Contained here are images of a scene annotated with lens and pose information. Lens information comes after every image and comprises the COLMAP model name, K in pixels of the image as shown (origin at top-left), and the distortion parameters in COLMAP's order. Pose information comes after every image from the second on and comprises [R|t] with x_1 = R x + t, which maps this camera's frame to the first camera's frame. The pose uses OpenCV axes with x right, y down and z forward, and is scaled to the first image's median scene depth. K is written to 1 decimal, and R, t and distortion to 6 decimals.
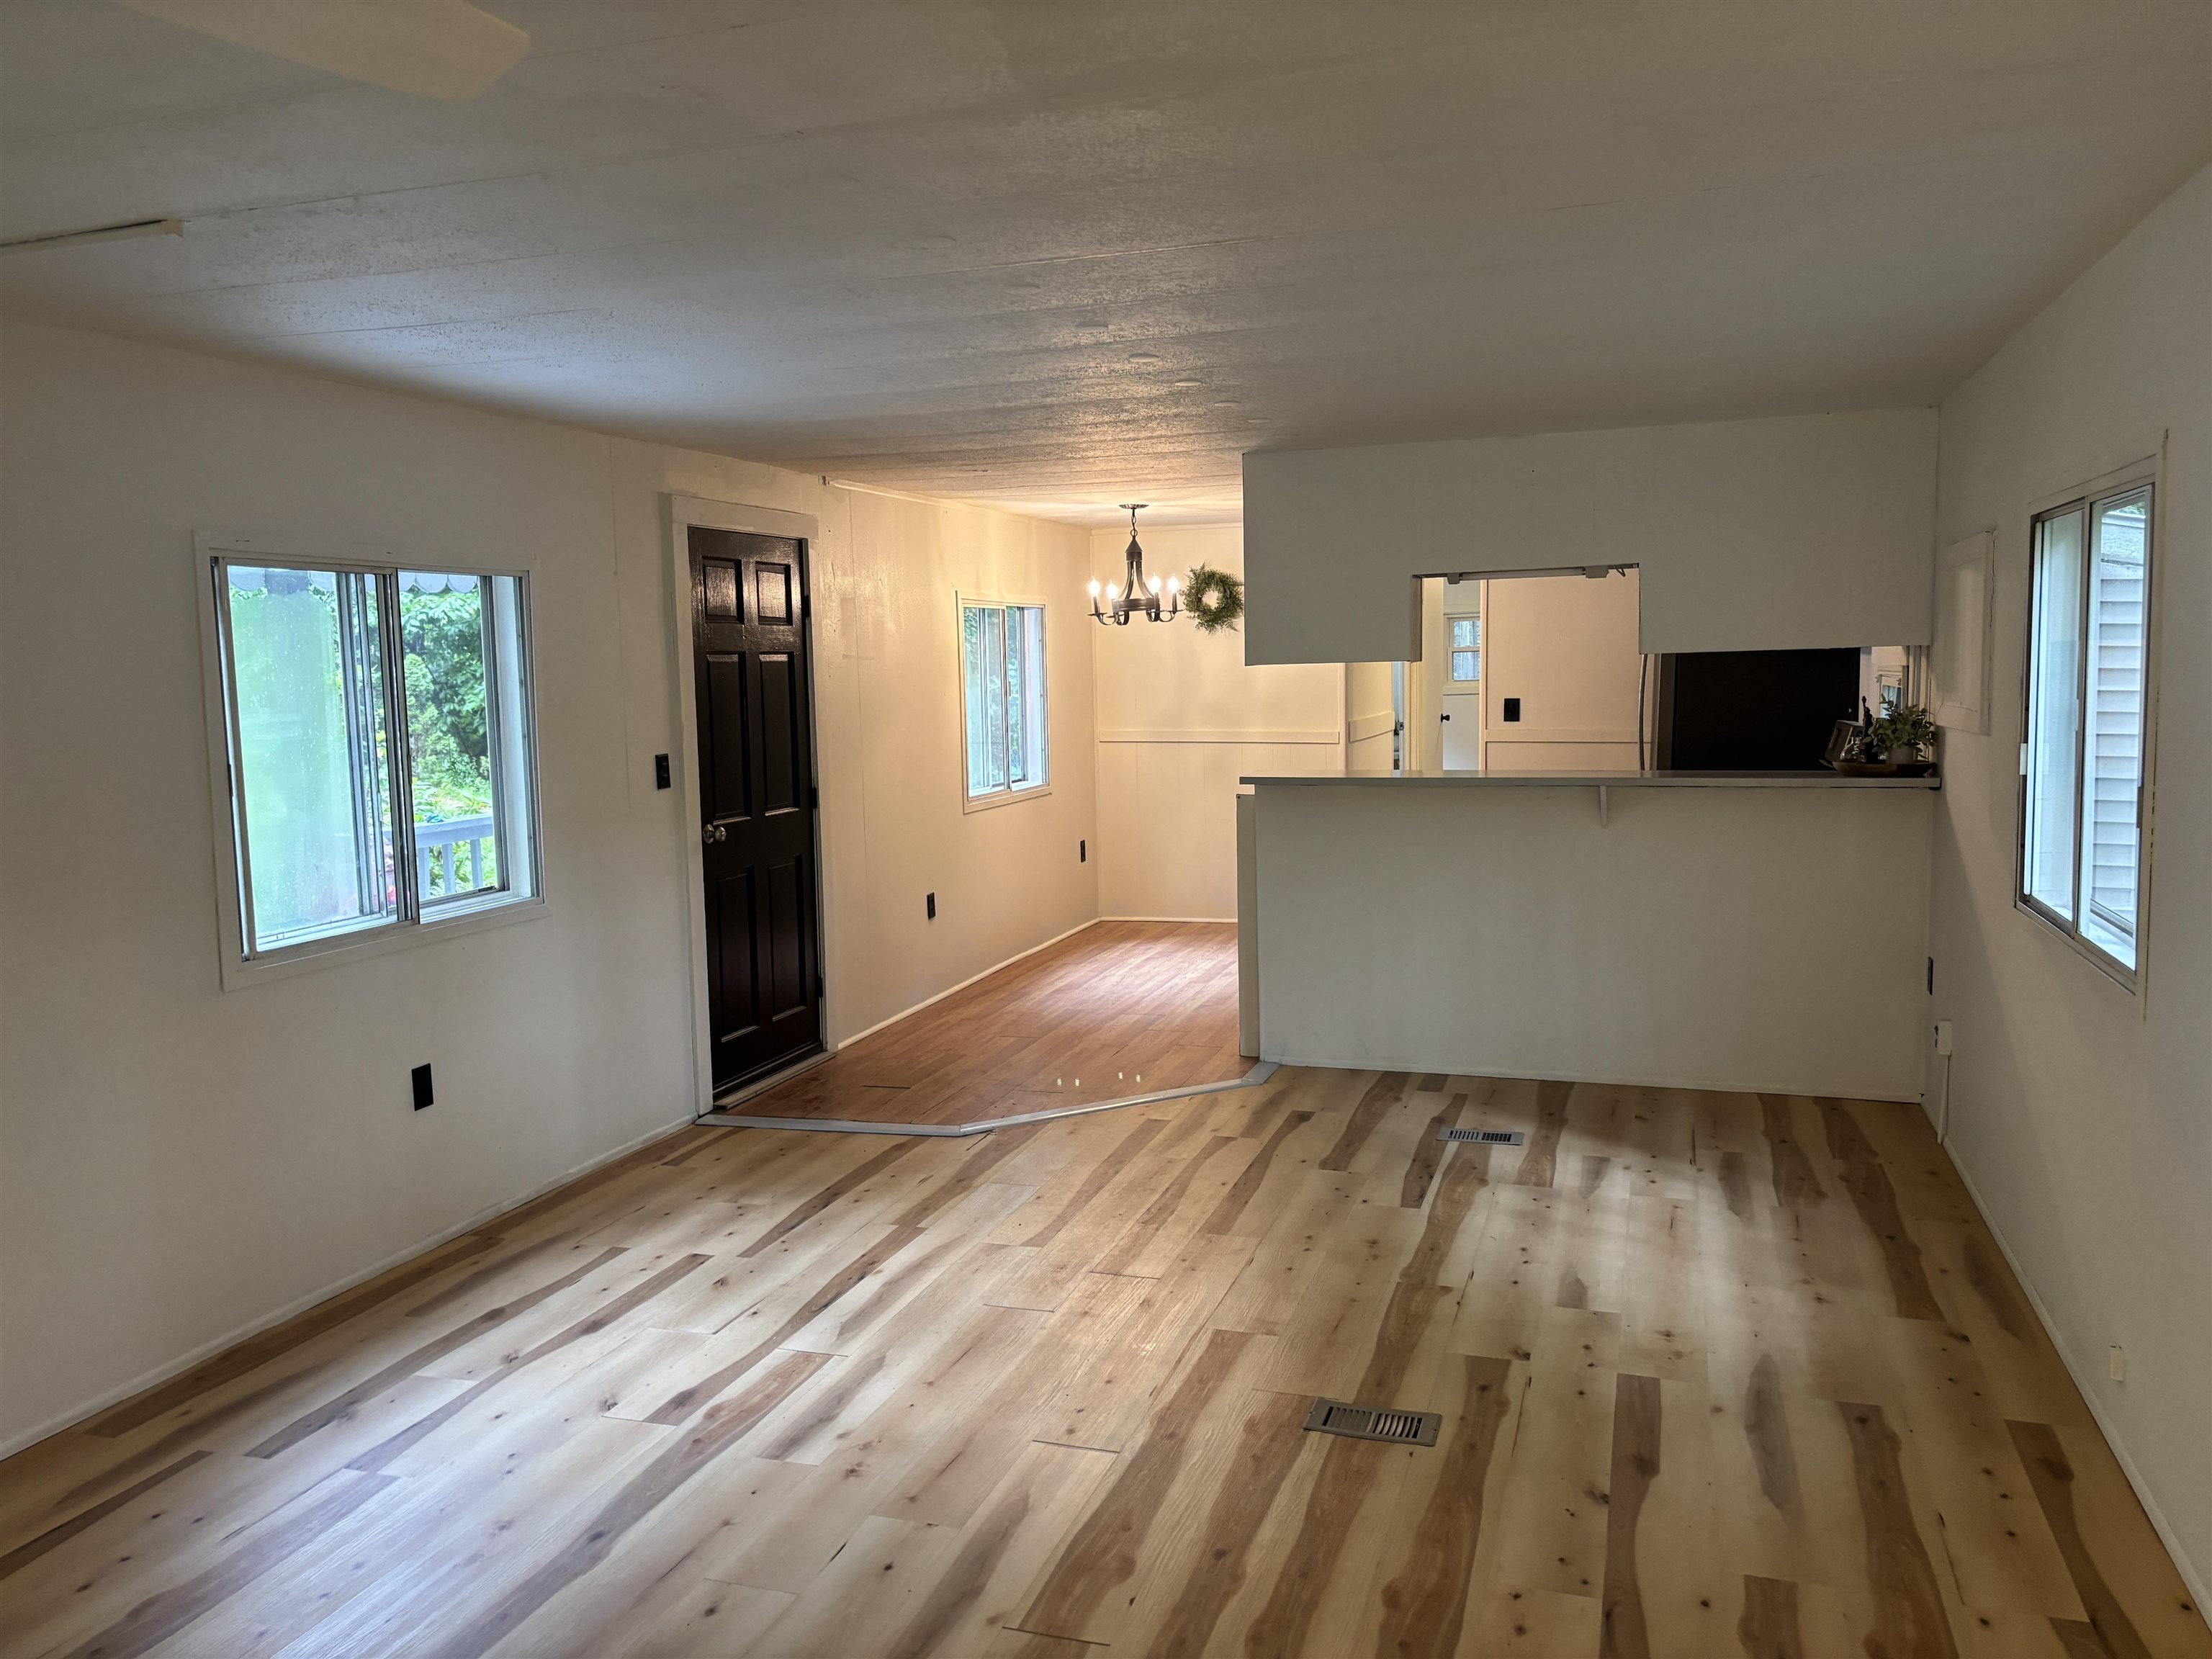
lens RADIAL K [[1656.7, 0, 1113.8], [0, 1656.7, 836.1], [0, 0, 1]] dist [0.068799, 0.002960]
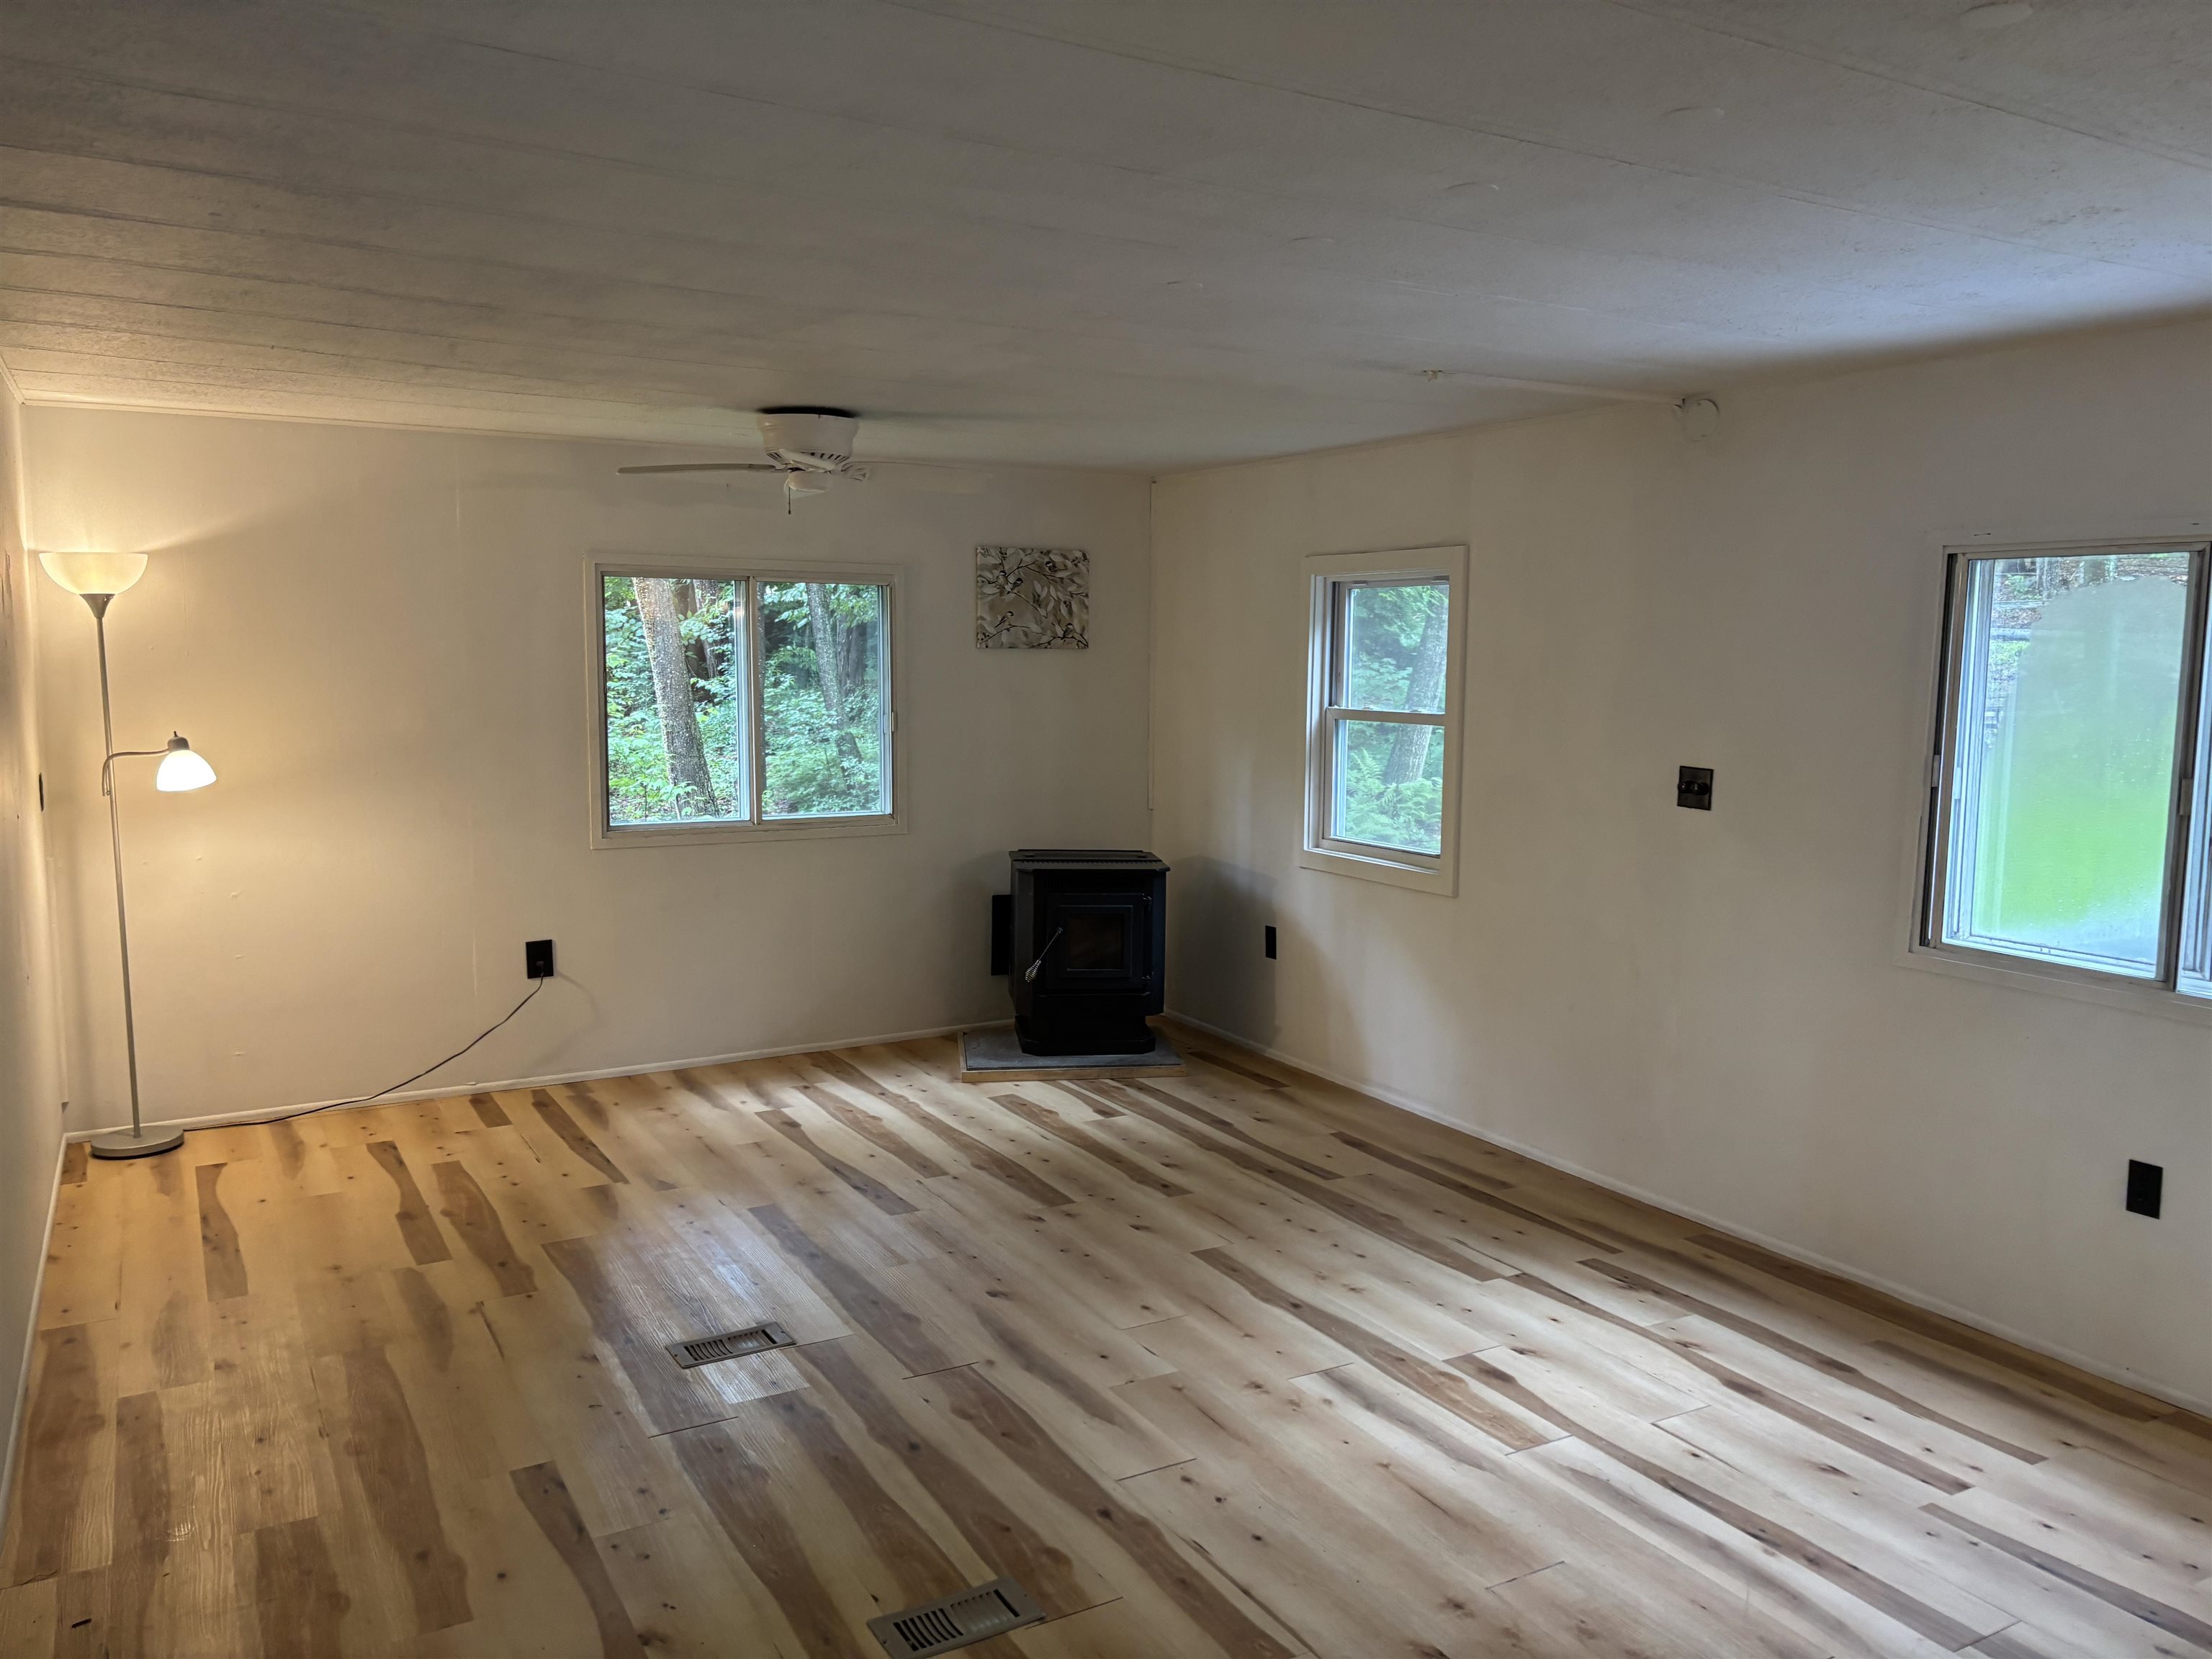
lens RADIAL K [[1656.7, 0, 1114.8], [0, 1656.7, 821.9], [0, 0, 1]] dist [0.068799, 0.002960]
pose [[-0.663197, 0.093757, -0.742549, 0.598365], [-0.072599, 0.979386, 0.188501, -0.165834], [0.744915, 0.178922, -0.642720, 1.345957]]
